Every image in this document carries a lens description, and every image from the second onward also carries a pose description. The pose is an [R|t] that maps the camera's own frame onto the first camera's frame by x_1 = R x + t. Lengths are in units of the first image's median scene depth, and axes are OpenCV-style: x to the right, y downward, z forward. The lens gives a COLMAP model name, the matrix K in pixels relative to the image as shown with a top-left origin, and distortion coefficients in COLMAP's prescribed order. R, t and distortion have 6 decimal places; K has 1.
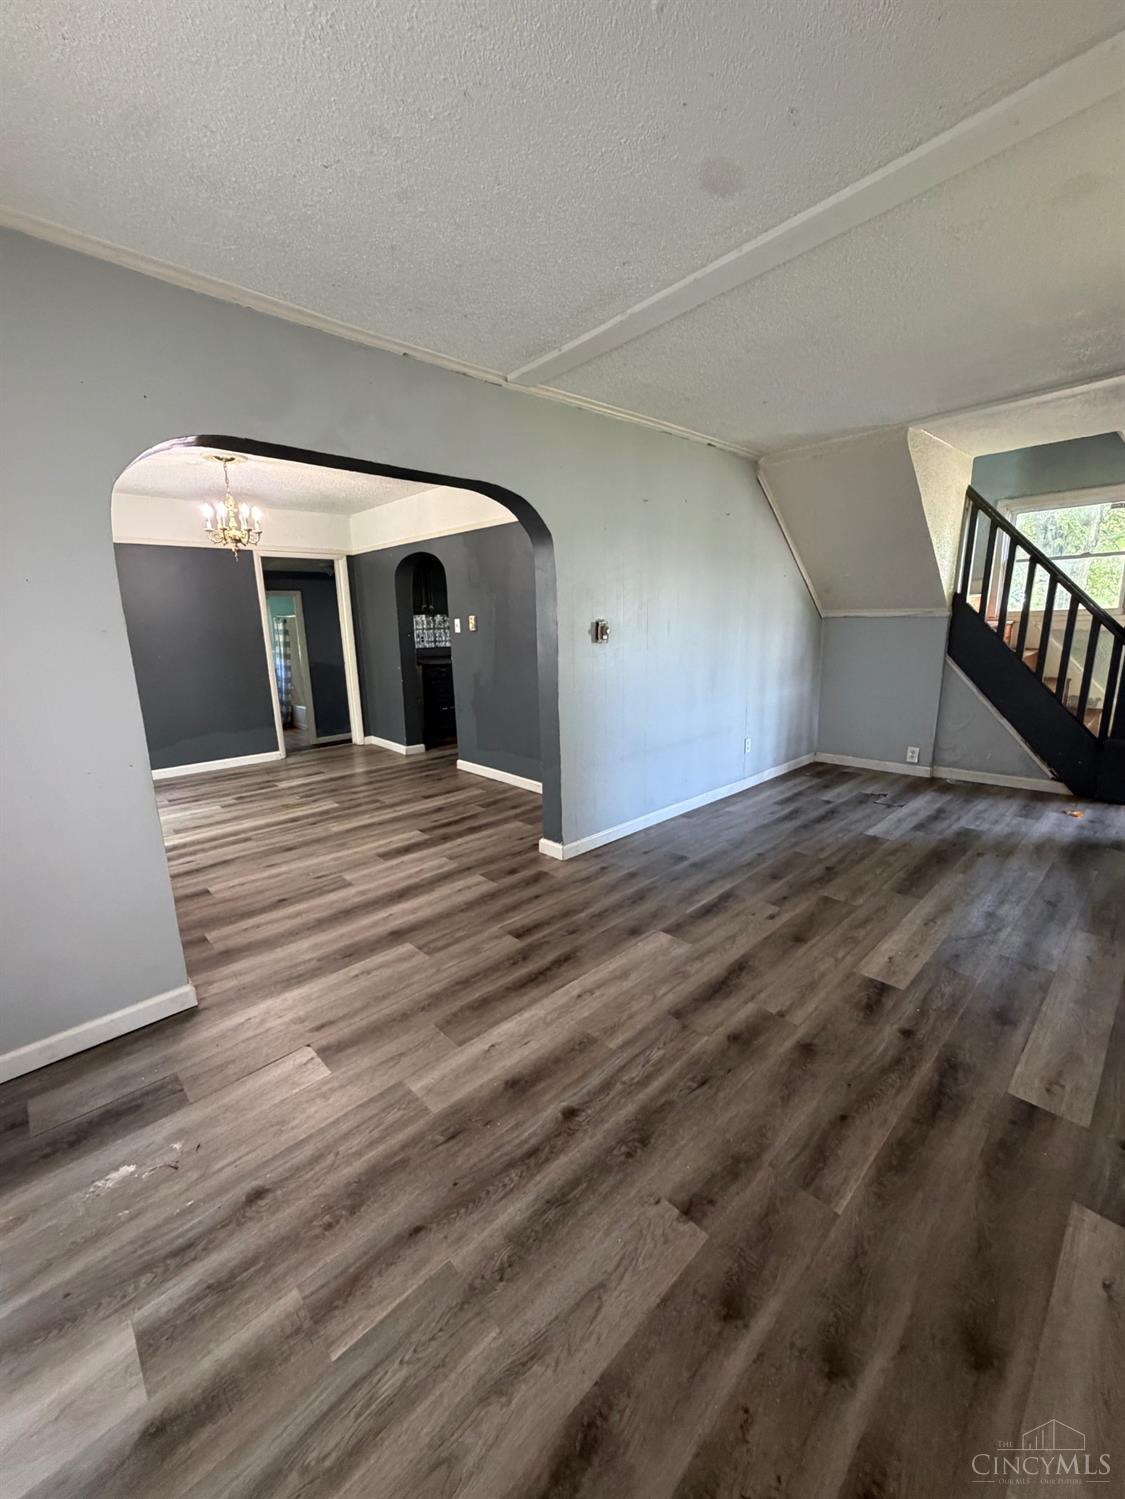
lens RADIAL K [[601.8, 0, 572.4], [0, 601.8, 747.8], [0, 0, 1]] dist [0.002097, 0.000559]
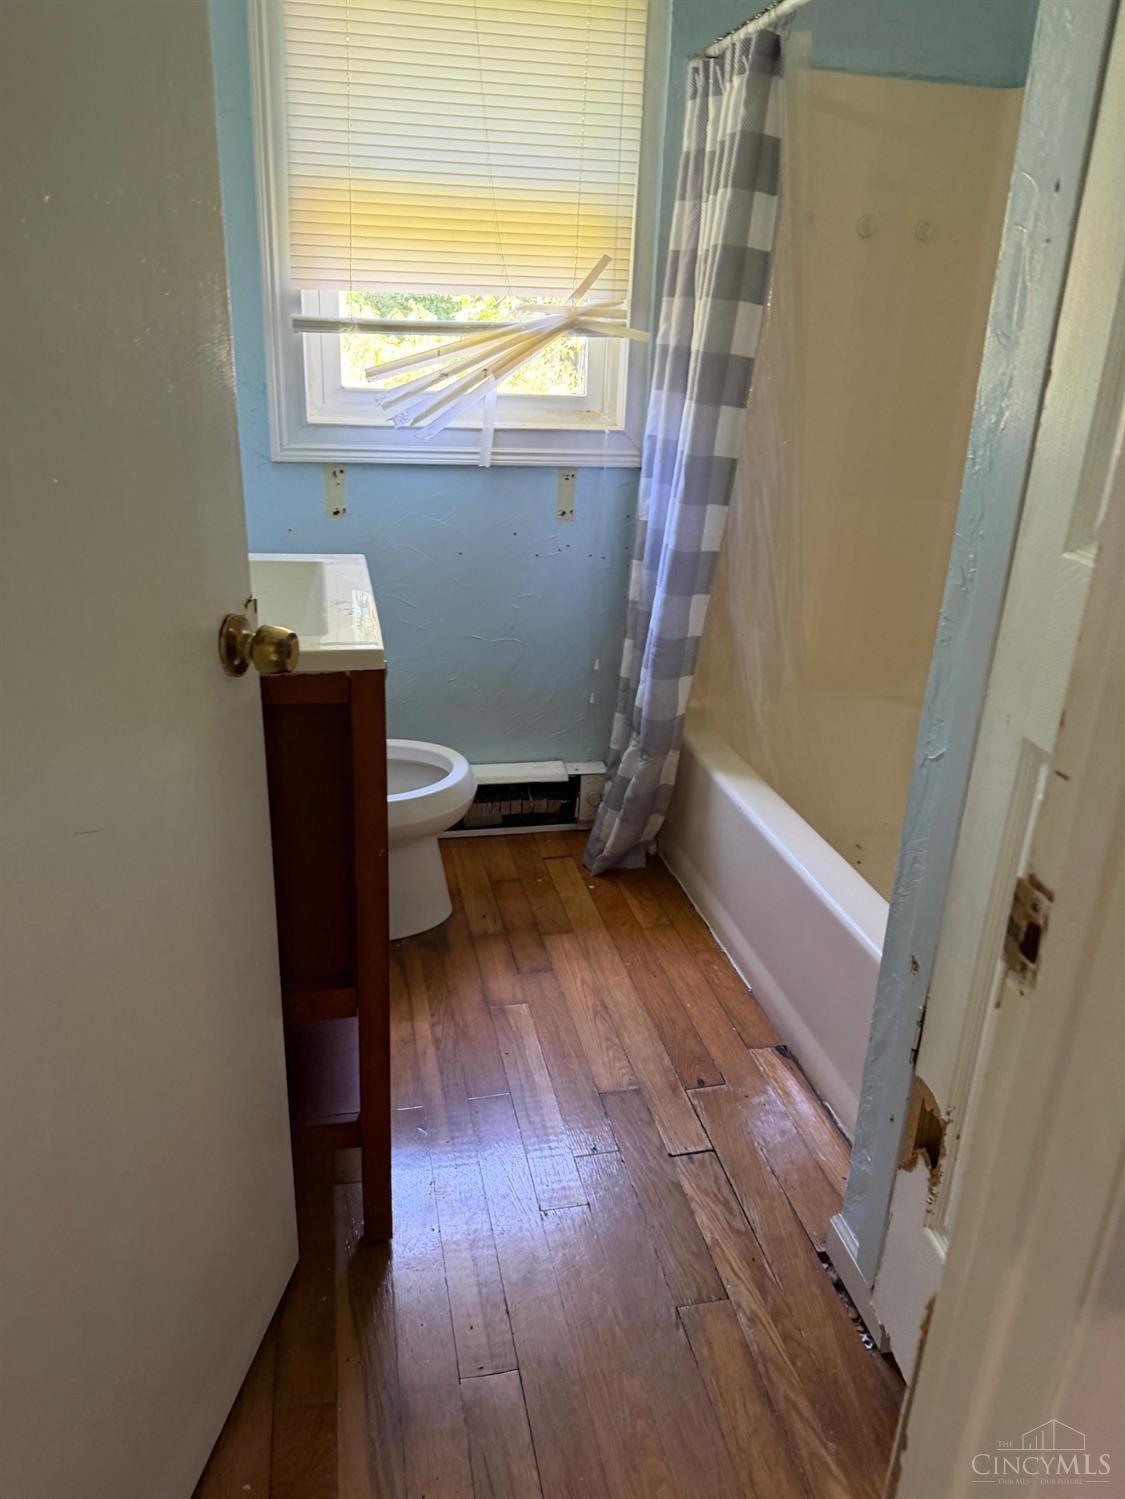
lens RADIAL K [[1061.3, 0, 560.7], [0, 1061.3, 748.7], [0, 0, 1]] dist [0.024850, -0.045952]
pose [[0.835902, 0.244595, -0.491367, -1.061915], [-0.172994, 0.966996, 0.187063, -0.318966], [0.520905, -0.071363, 0.850627, 2.232581]]
